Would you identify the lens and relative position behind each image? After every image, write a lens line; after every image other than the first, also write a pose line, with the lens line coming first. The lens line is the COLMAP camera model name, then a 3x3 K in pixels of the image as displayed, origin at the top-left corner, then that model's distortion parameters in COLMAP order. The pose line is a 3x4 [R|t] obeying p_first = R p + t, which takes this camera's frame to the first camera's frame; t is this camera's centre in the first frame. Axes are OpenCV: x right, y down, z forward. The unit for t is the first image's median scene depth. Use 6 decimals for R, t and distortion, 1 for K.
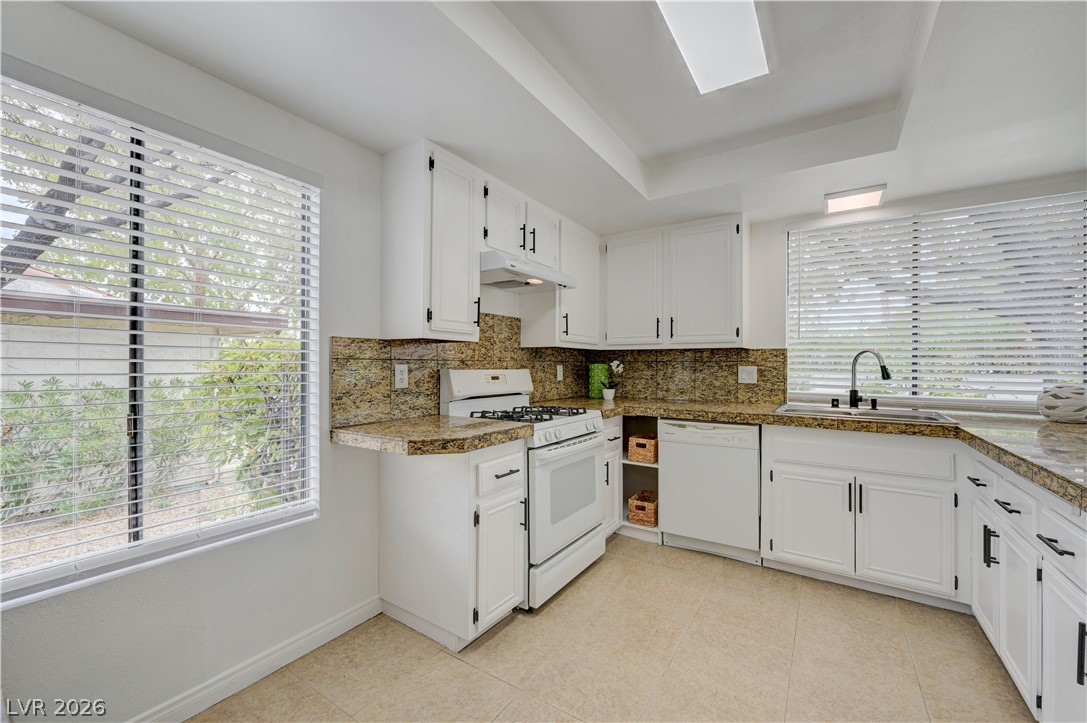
lens RADIAL K [[430.7, 0, 541.9], [0, 430.7, 363.2], [0, 0, 1]] dist [-0.002816, 0.000998]
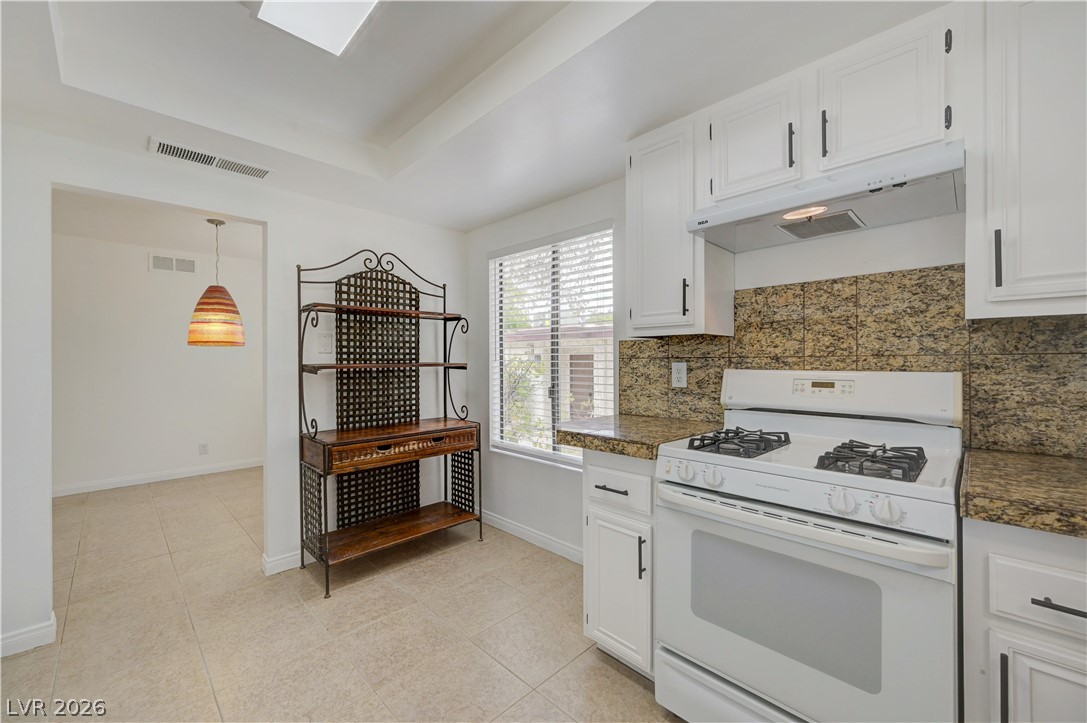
lens RADIAL K [[430.7, 0, 548.8], [0, 430.7, 363.0], [0, 0, 1]] dist [-0.002816, 0.000998]
pose [[-0.187187, 0.000028, -0.982324, 0.788653], [0.003724, 0.999993, -0.000681, 0.003330], [0.982317, -0.003785, -0.187185, 1.037785]]
